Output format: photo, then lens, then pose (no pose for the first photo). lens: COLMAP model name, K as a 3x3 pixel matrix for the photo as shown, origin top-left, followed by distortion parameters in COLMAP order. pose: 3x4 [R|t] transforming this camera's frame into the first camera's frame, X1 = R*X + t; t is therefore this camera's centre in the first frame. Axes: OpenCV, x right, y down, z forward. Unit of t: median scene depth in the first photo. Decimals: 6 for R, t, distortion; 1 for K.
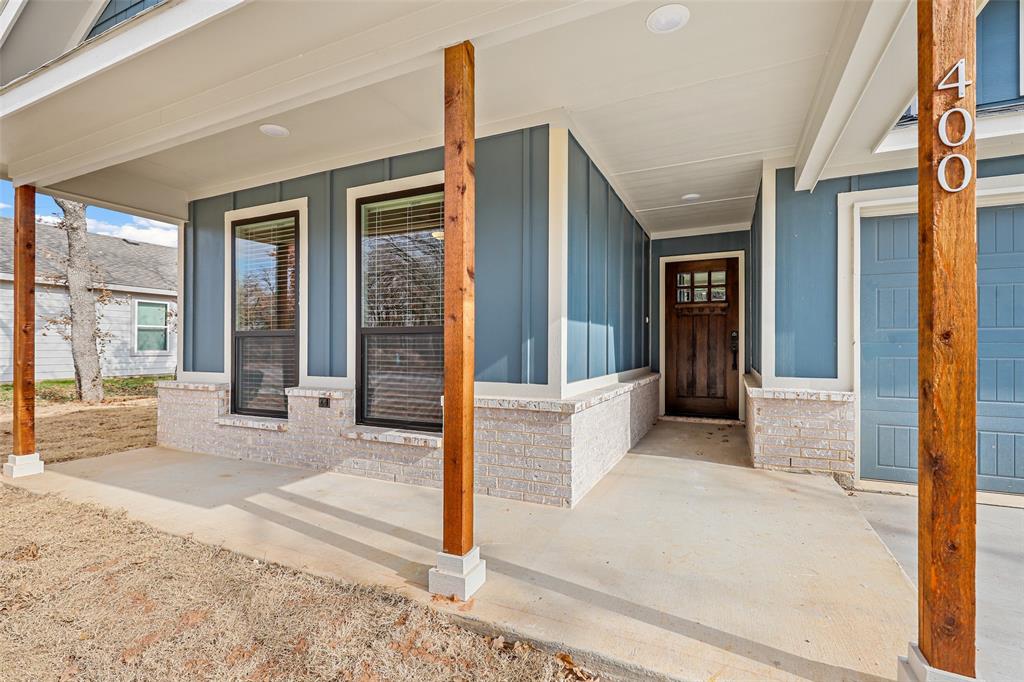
lens RADIAL K [[463.4, 0, 514.1], [0, 463.4, 337.4], [0, 0, 1]] dist [-0.002787, -0.000228]
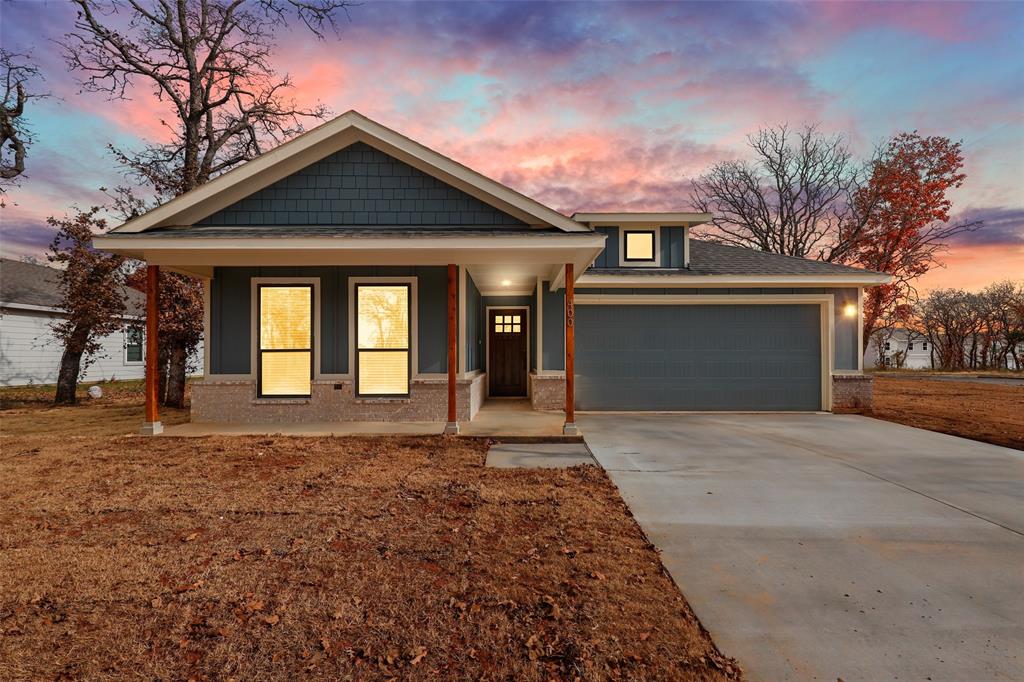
lens RADIAL K [[463.4, 0, 511.8], [0, 463.4, 343.5], [0, 0, 1]] dist [-0.002787, -0.000228]
pose [[0.909149, 0.009050, 0.416373, -0.345085], [-0.004465, 0.999918, -0.011984, -0.013385], [-0.416447, 0.009036, 0.909115, -0.668014]]
